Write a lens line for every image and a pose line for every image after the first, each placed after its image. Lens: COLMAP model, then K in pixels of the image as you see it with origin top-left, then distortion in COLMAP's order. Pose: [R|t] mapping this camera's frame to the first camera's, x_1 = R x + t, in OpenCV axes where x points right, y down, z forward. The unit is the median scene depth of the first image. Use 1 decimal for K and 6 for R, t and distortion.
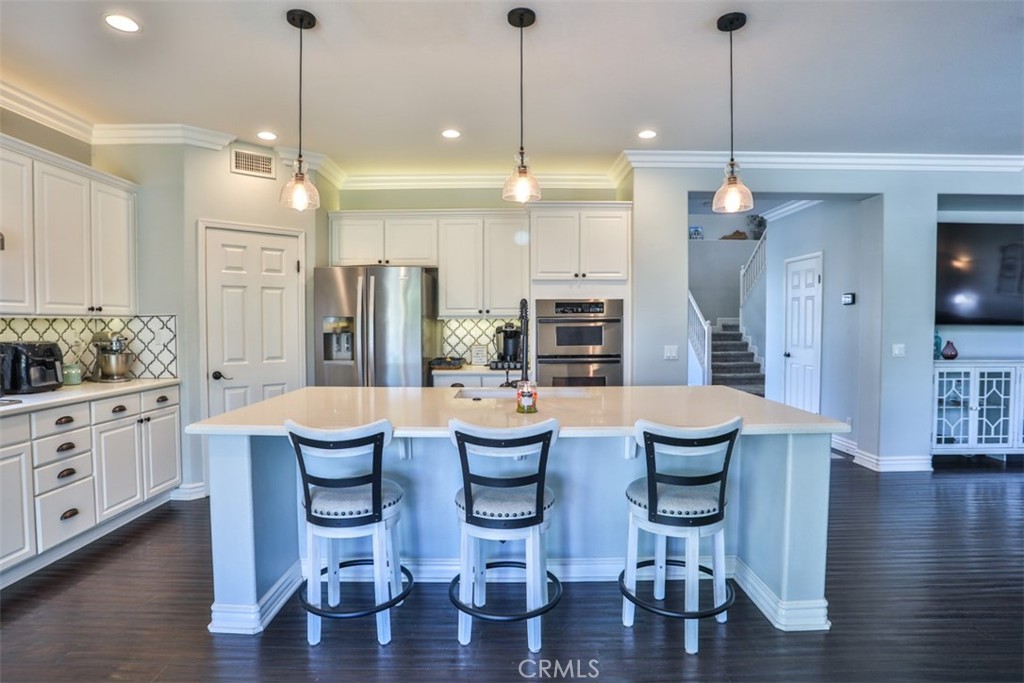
lens RADIAL K [[526.8, 0, 513.6], [0, 526.8, 342.8], [0, 0, 1]] dist [-0.077637, 0.032099]
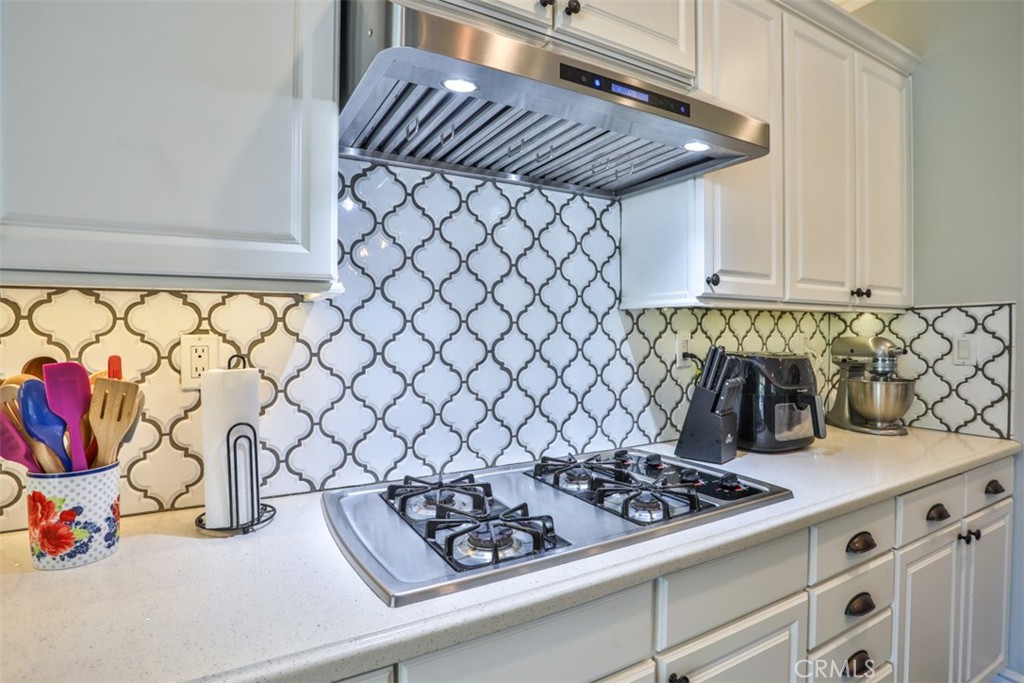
lens RADIAL K [[526.8, 0, 507.4], [0, 526.8, 338.9], [0, 0, 1]] dist [-0.077637, 0.032099]
pose [[0.492364, 0.014627, -0.870266, -0.487201], [-0.034058, 0.999417, -0.002472, -0.005388], [0.869723, 0.030857, 0.492575, 0.382058]]
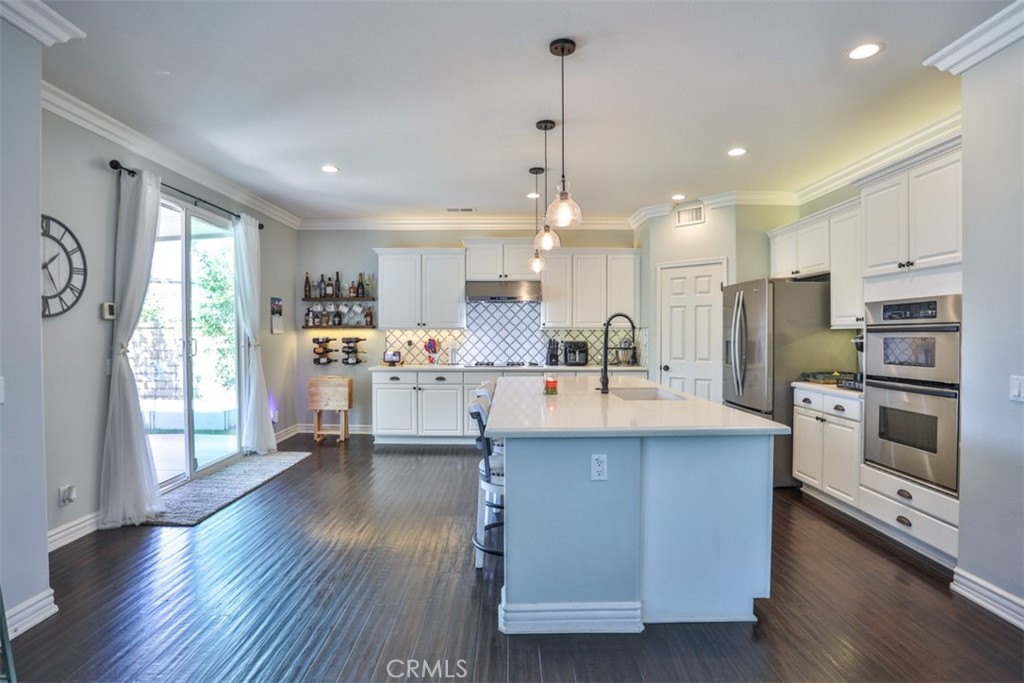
lens RADIAL K [[526.8, 0, 510.1], [0, 526.8, 340.1], [0, 0, 1]] dist [-0.077637, 0.032099]
pose [[0.002412, 0.013766, -0.999902, 0.949962], [-0.038964, 0.999147, 0.013661, -0.020236], [0.999238, 0.038928, 0.002946, 0.572150]]
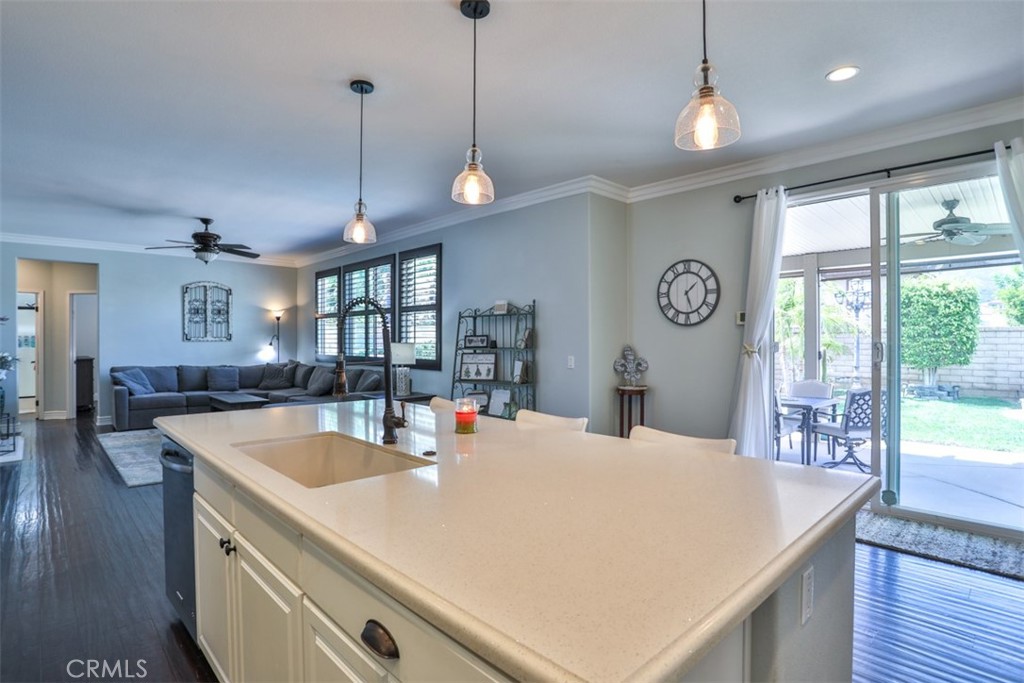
lens RADIAL K [[526.8, 0, 506.6], [0, 526.8, 339.4], [0, 0, 1]] dist [-0.077637, 0.032099]
pose [[-0.689577, 0.000639, 0.724212, -0.443368], [0.031825, 0.999060, 0.029422, -0.035201], [-0.723512, 0.043337, -0.688950, 1.024772]]
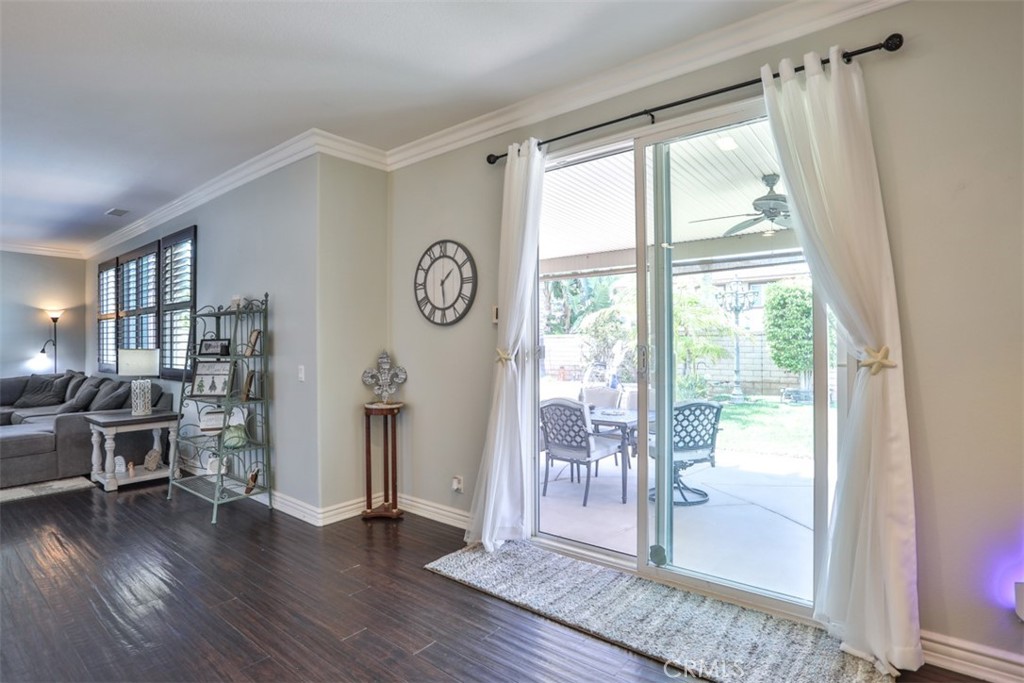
lens RADIAL K [[526.8, 0, 507.8], [0, 526.8, 340.6], [0, 0, 1]] dist [-0.077637, 0.032099]
pose [[-0.775525, 0.008030, 0.631266, -0.544987], [0.032588, 0.999095, 0.027326, -0.012030], [-0.630476, 0.041763, -0.775085, 0.532212]]
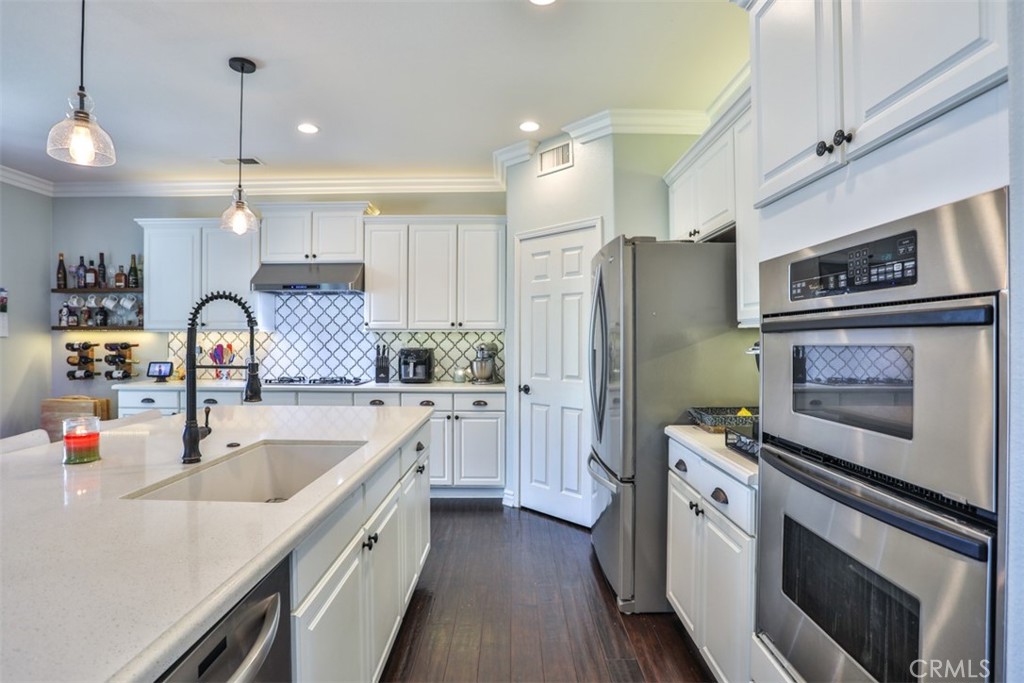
lens RADIAL K [[526.8, 0, 511.4], [0, 526.8, 339.4], [0, 0, 1]] dist [-0.077637, 0.032099]
pose [[-0.007569, 0.003506, -0.999965, 0.440771], [-0.039925, 0.999195, 0.003805, -0.034829], [0.999174, 0.039952, -0.007423, 1.016713]]
